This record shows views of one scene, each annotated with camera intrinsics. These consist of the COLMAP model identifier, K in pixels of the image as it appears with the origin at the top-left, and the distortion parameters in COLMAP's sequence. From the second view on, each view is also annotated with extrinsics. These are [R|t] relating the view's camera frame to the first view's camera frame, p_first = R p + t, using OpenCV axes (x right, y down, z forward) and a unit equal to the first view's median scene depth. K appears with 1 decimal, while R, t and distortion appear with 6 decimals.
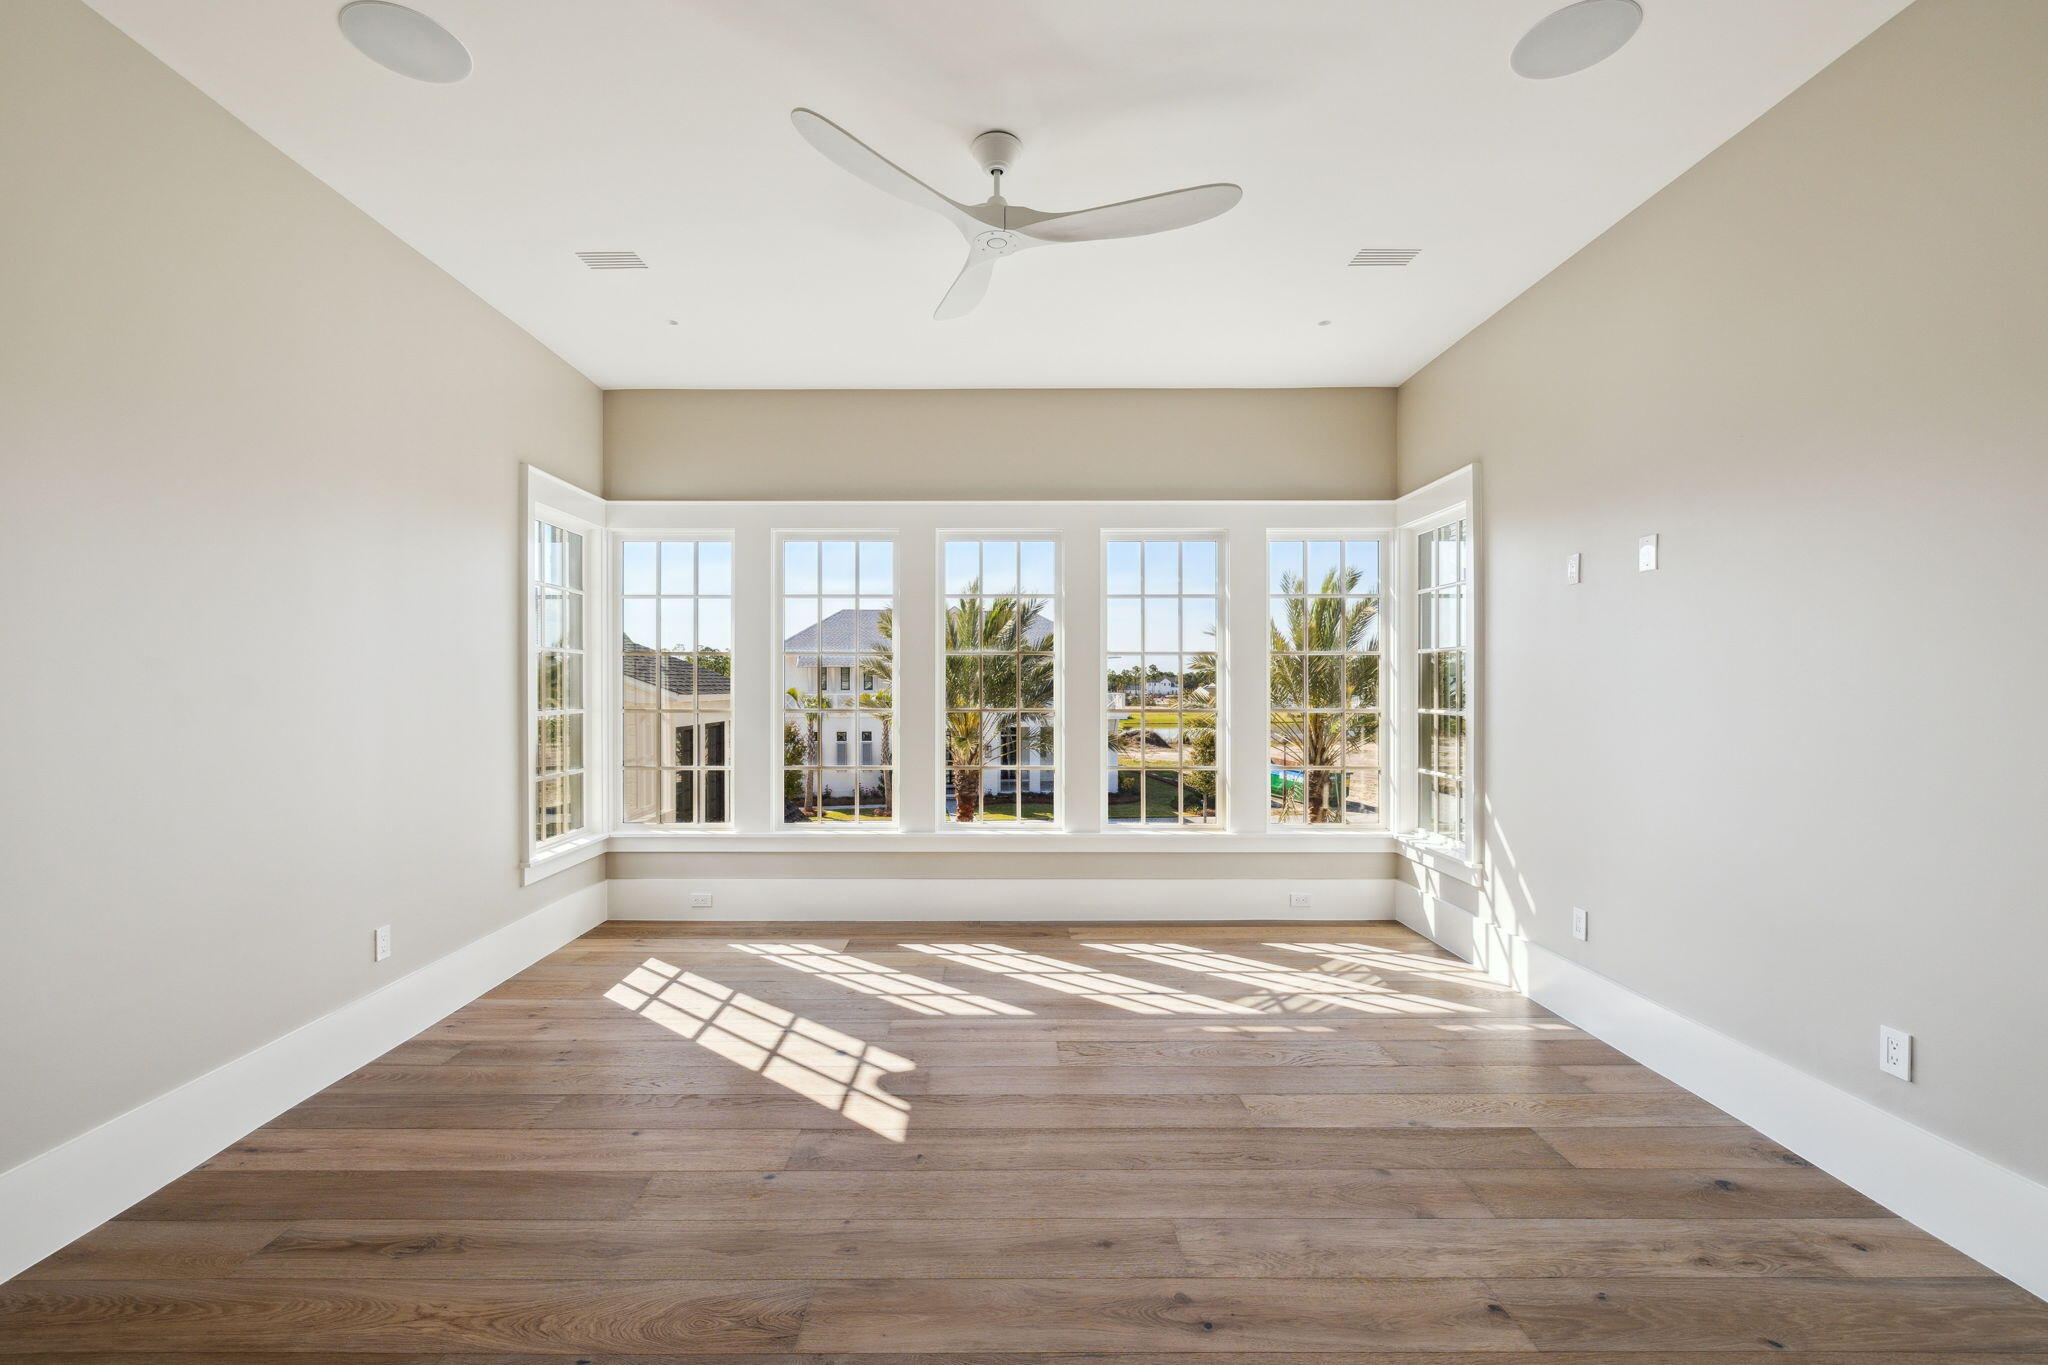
lens RADIAL K [[858.4, 0, 1024.0], [0, 858.4, 682.5], [0, 0, 1]] dist [0.001046, 0.000205]
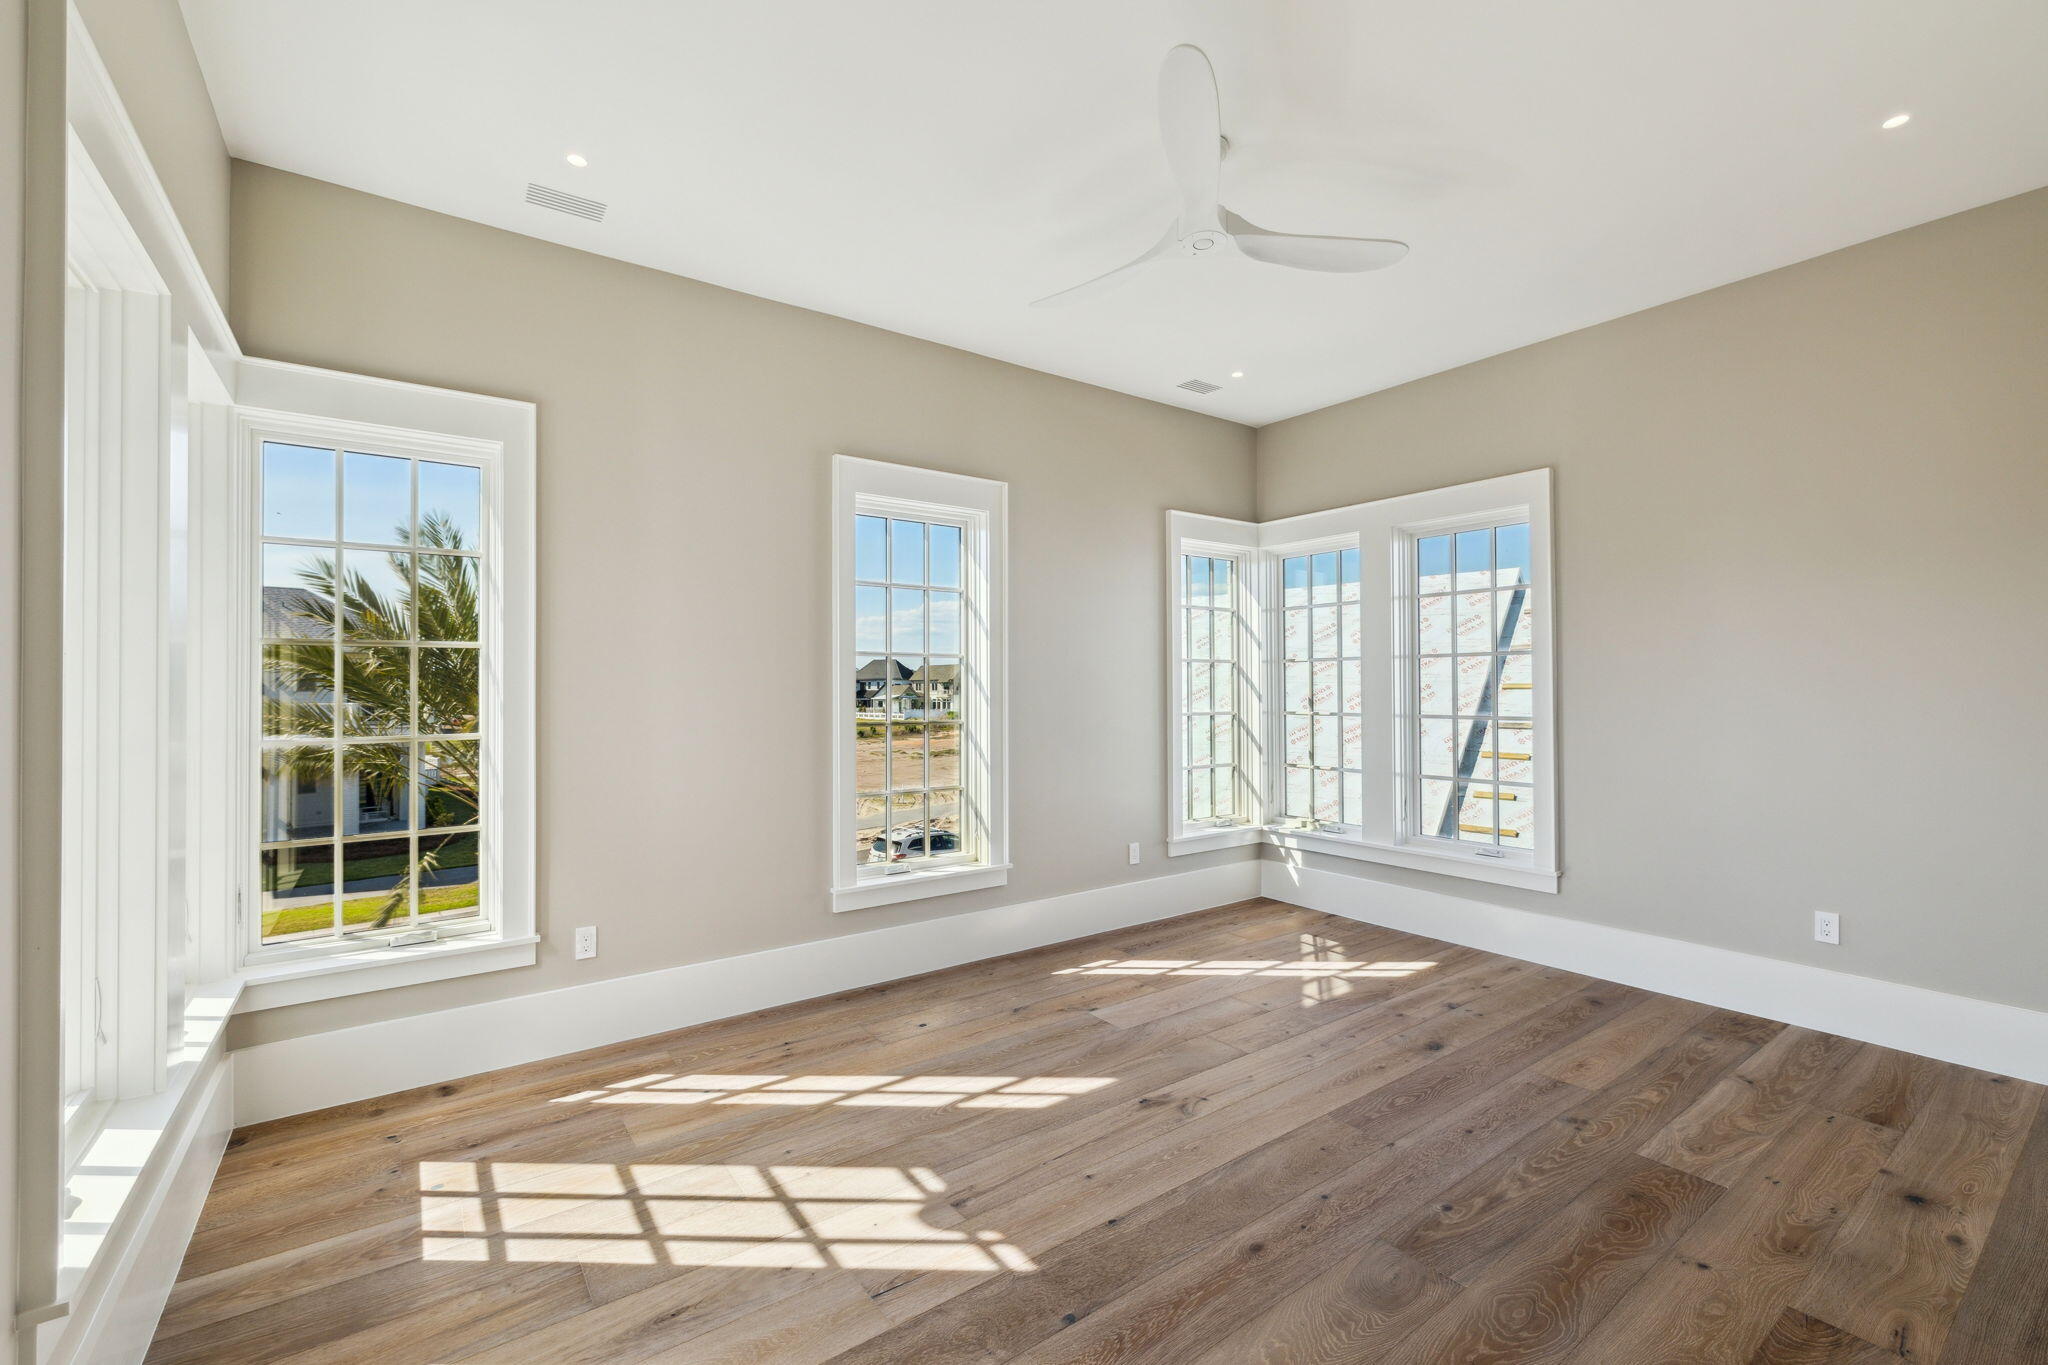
lens RADIAL K [[858.4, 0, 1024.0], [0, 858.4, 682.5], [0, 0, 1]] dist [0.001046, 0.000205]
pose [[0.783493, -0.003277, 0.621391, -0.519322], [-0.000651, 0.999981, 0.006095, -0.012182], [-0.621400, -0.005180, 0.783477, 0.322080]]
